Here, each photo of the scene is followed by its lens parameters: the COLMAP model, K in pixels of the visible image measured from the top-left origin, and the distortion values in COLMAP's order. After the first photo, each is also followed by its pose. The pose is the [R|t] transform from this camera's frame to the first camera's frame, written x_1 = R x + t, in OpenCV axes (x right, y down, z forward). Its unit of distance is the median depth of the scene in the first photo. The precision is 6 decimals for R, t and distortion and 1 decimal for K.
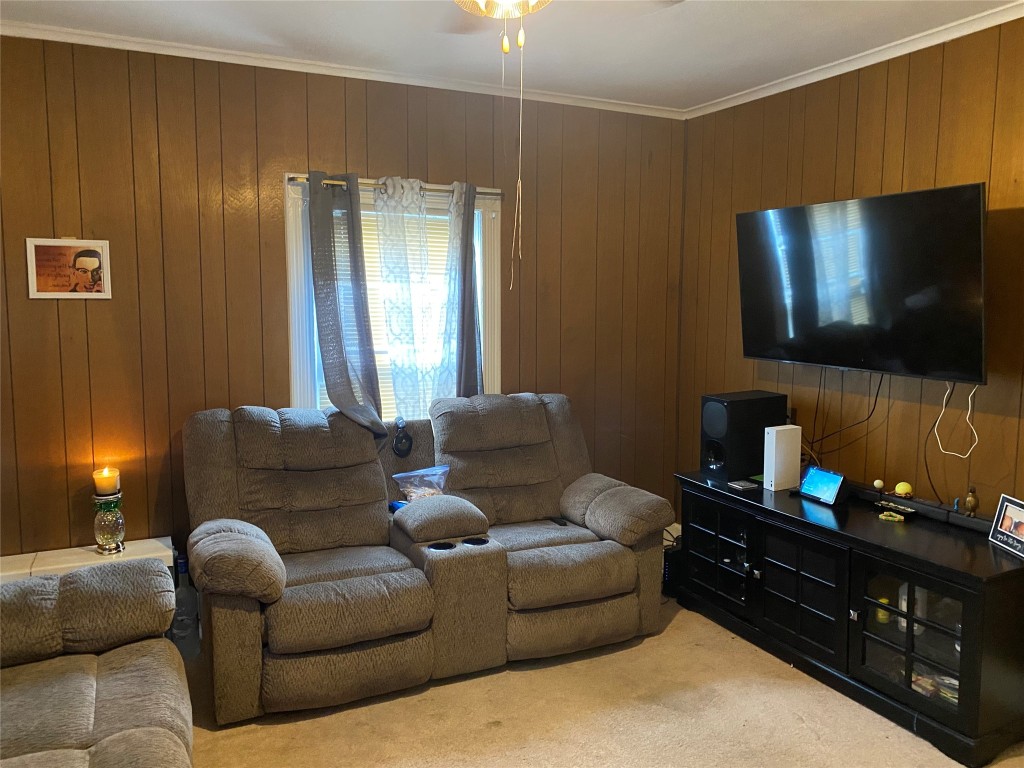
lens RADIAL K [[784.2, 0, 511.7], [0, 784.2, 385.0], [0, 0, 1]] dist [0.004659, -0.011012]
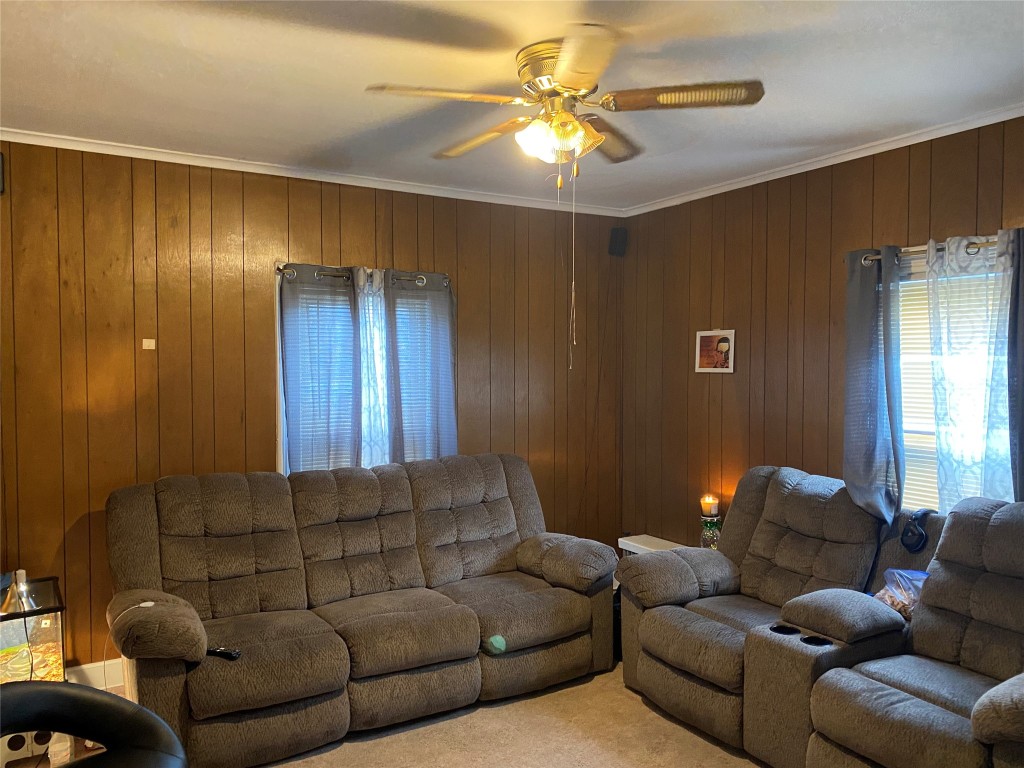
lens RADIAL K [[784.2, 0, 512.3], [0, 784.2, 385.3], [0, 0, 1]] dist [0.004659, -0.011012]
pose [[0.077072, 0.025424, -0.996701, 0.804906], [-0.103053, 0.994524, 0.017399, -0.074229], [0.991685, 0.101372, 0.079270, 0.529832]]
